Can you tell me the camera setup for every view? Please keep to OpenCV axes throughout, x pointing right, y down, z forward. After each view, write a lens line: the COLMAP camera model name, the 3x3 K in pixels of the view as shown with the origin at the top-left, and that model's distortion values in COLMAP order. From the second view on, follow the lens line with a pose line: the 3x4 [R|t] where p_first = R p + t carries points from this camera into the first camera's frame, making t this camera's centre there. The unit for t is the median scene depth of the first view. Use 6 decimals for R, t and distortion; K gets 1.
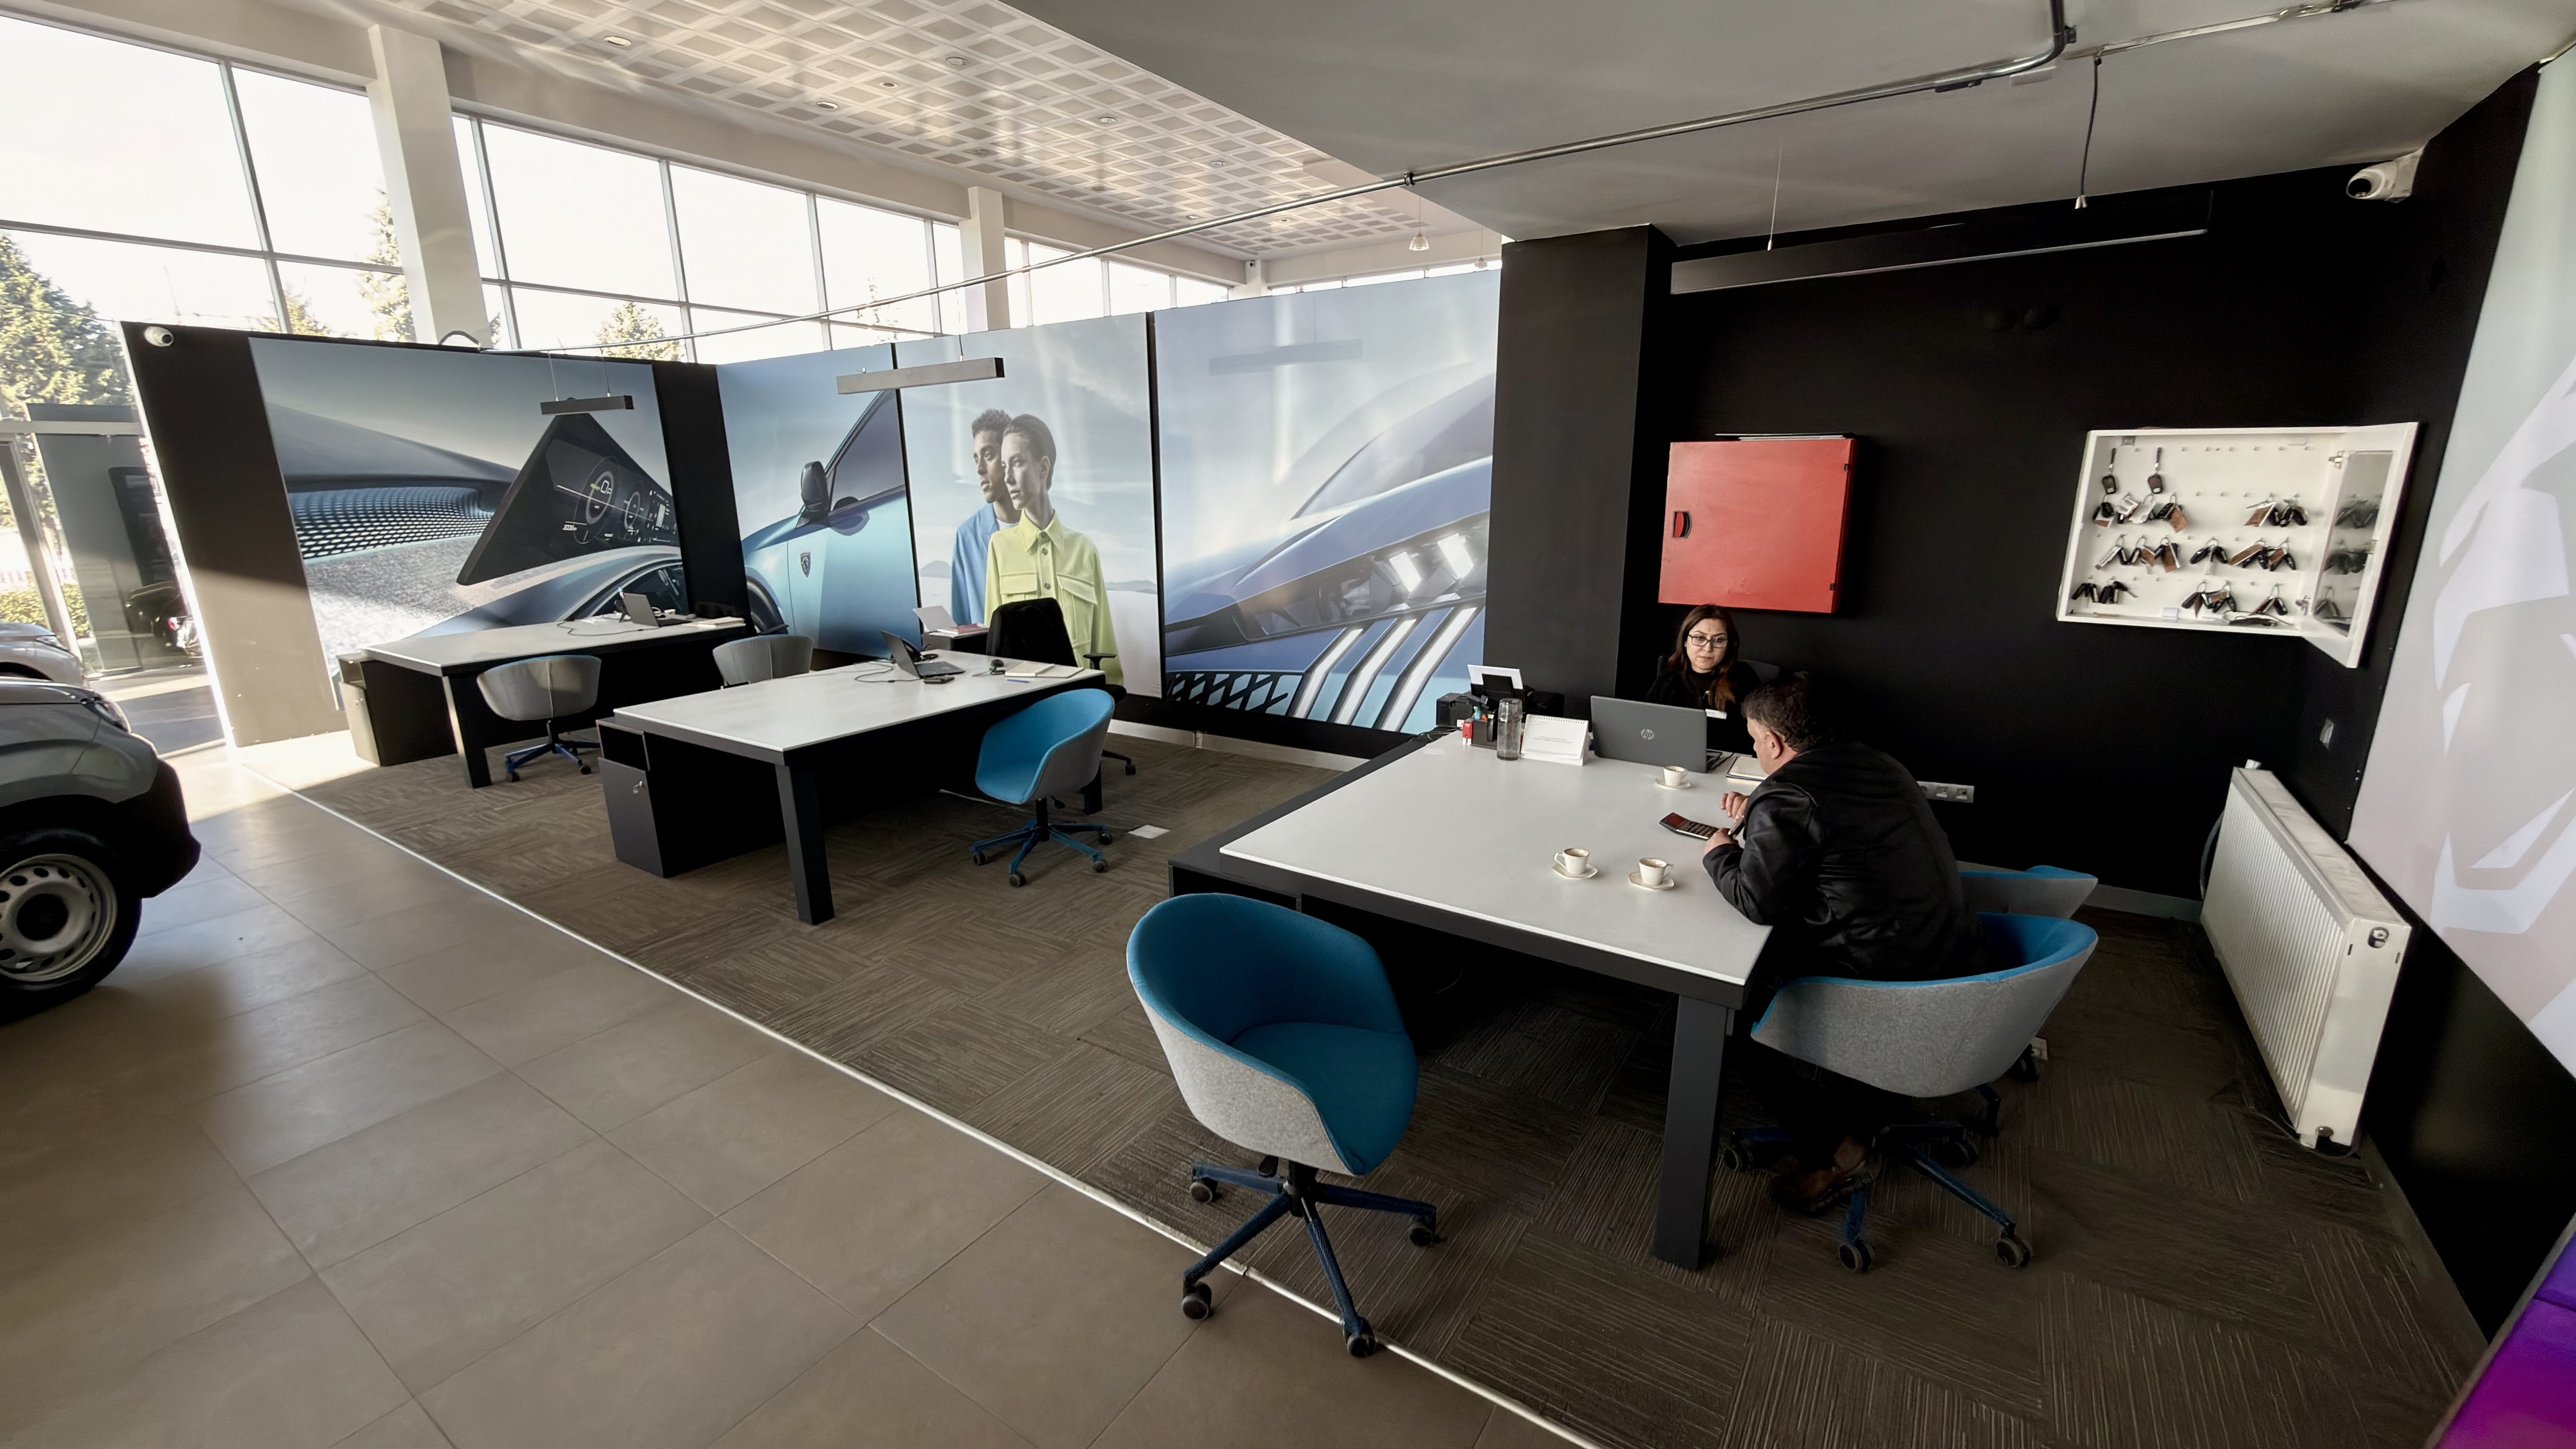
lens RADIAL K [[1027.1, 0, 1291.2], [0, 1027.1, 718.4], [0, 0, 1]] dist [-0.001681, 0.000506]
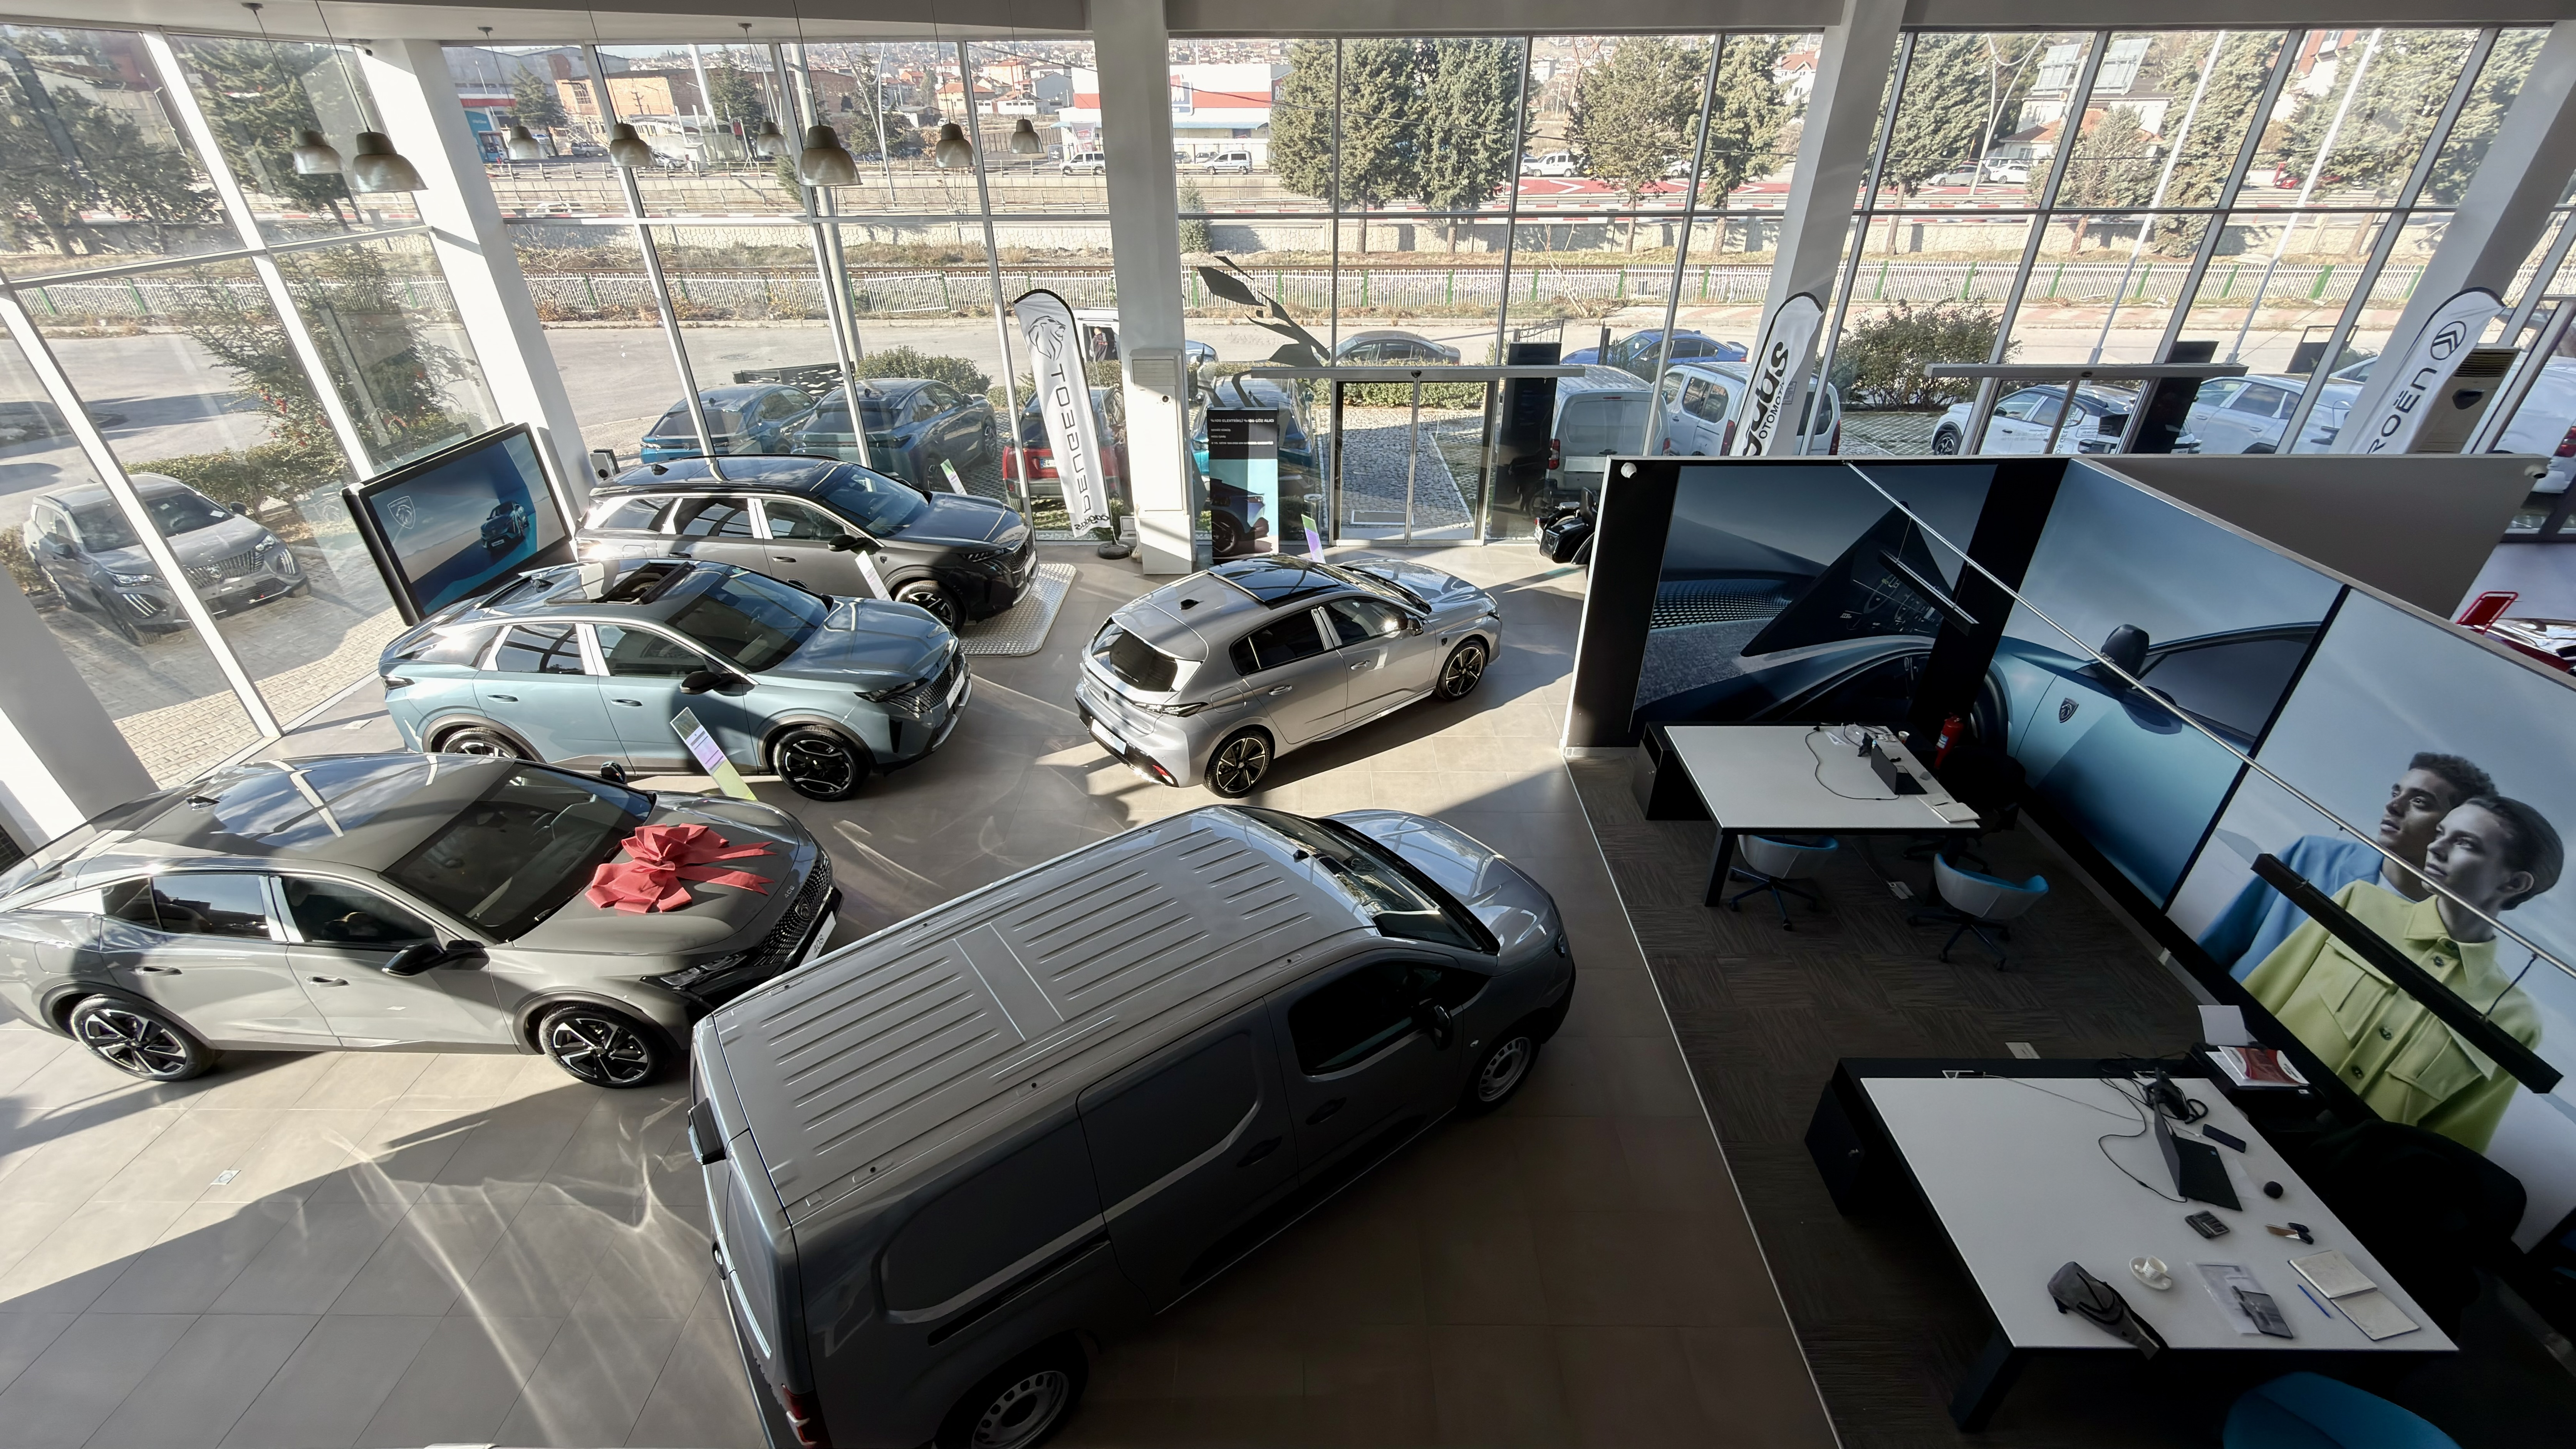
lens RADIAL K [[1027.1, 0, 1287.8], [0, 1027.1, 725.3], [0, 0, 1]] dist [-0.001681, 0.000506]
pose [[0.540073, 0.443180, -0.715481, -0.220497], [-0.198727, 0.893238, 0.403279, -0.422361], [0.817820, -0.075615, 0.570485, -0.087236]]
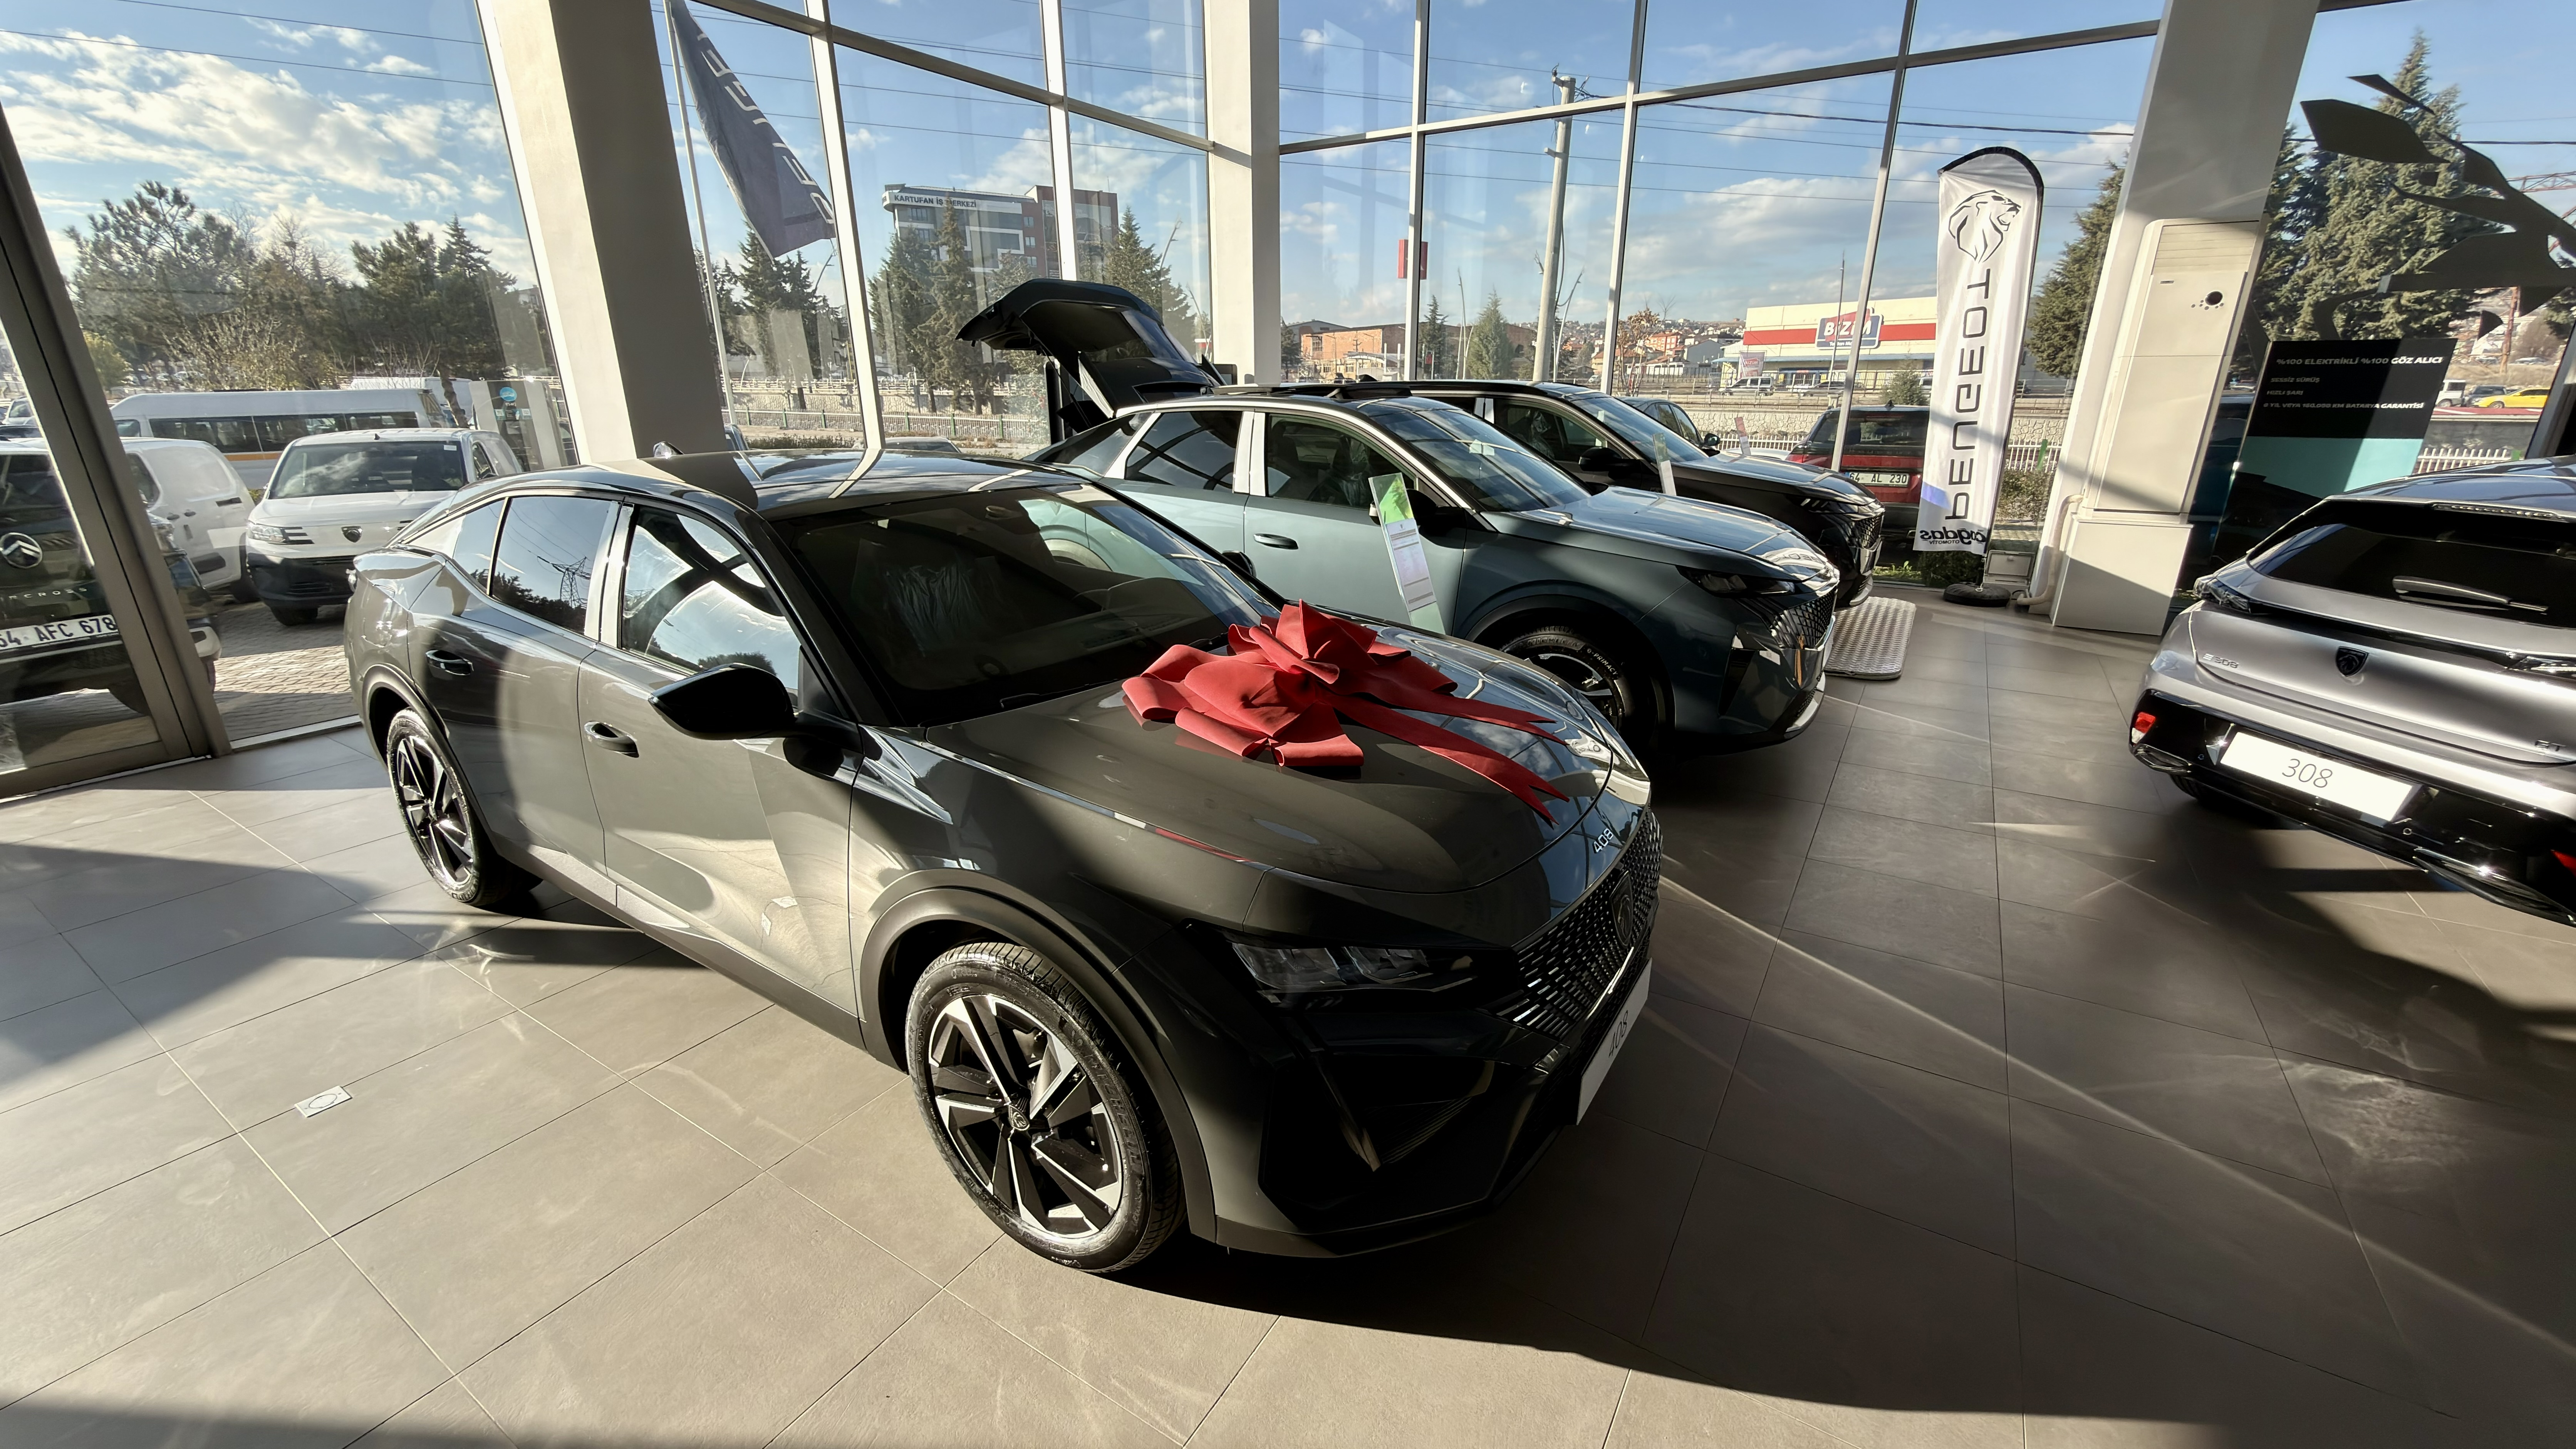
lens RADIAL K [[1027.1, 0, 1285.2], [0, 1027.1, 726.1], [0, 0, 1]] dist [-0.001681, 0.000506]
pose [[0.015913, 0.332516, -0.942963, -0.745675], [-0.231426, 0.918699, 0.320055, 0.033250], [0.972722, 0.213133, 0.091572, -0.066856]]
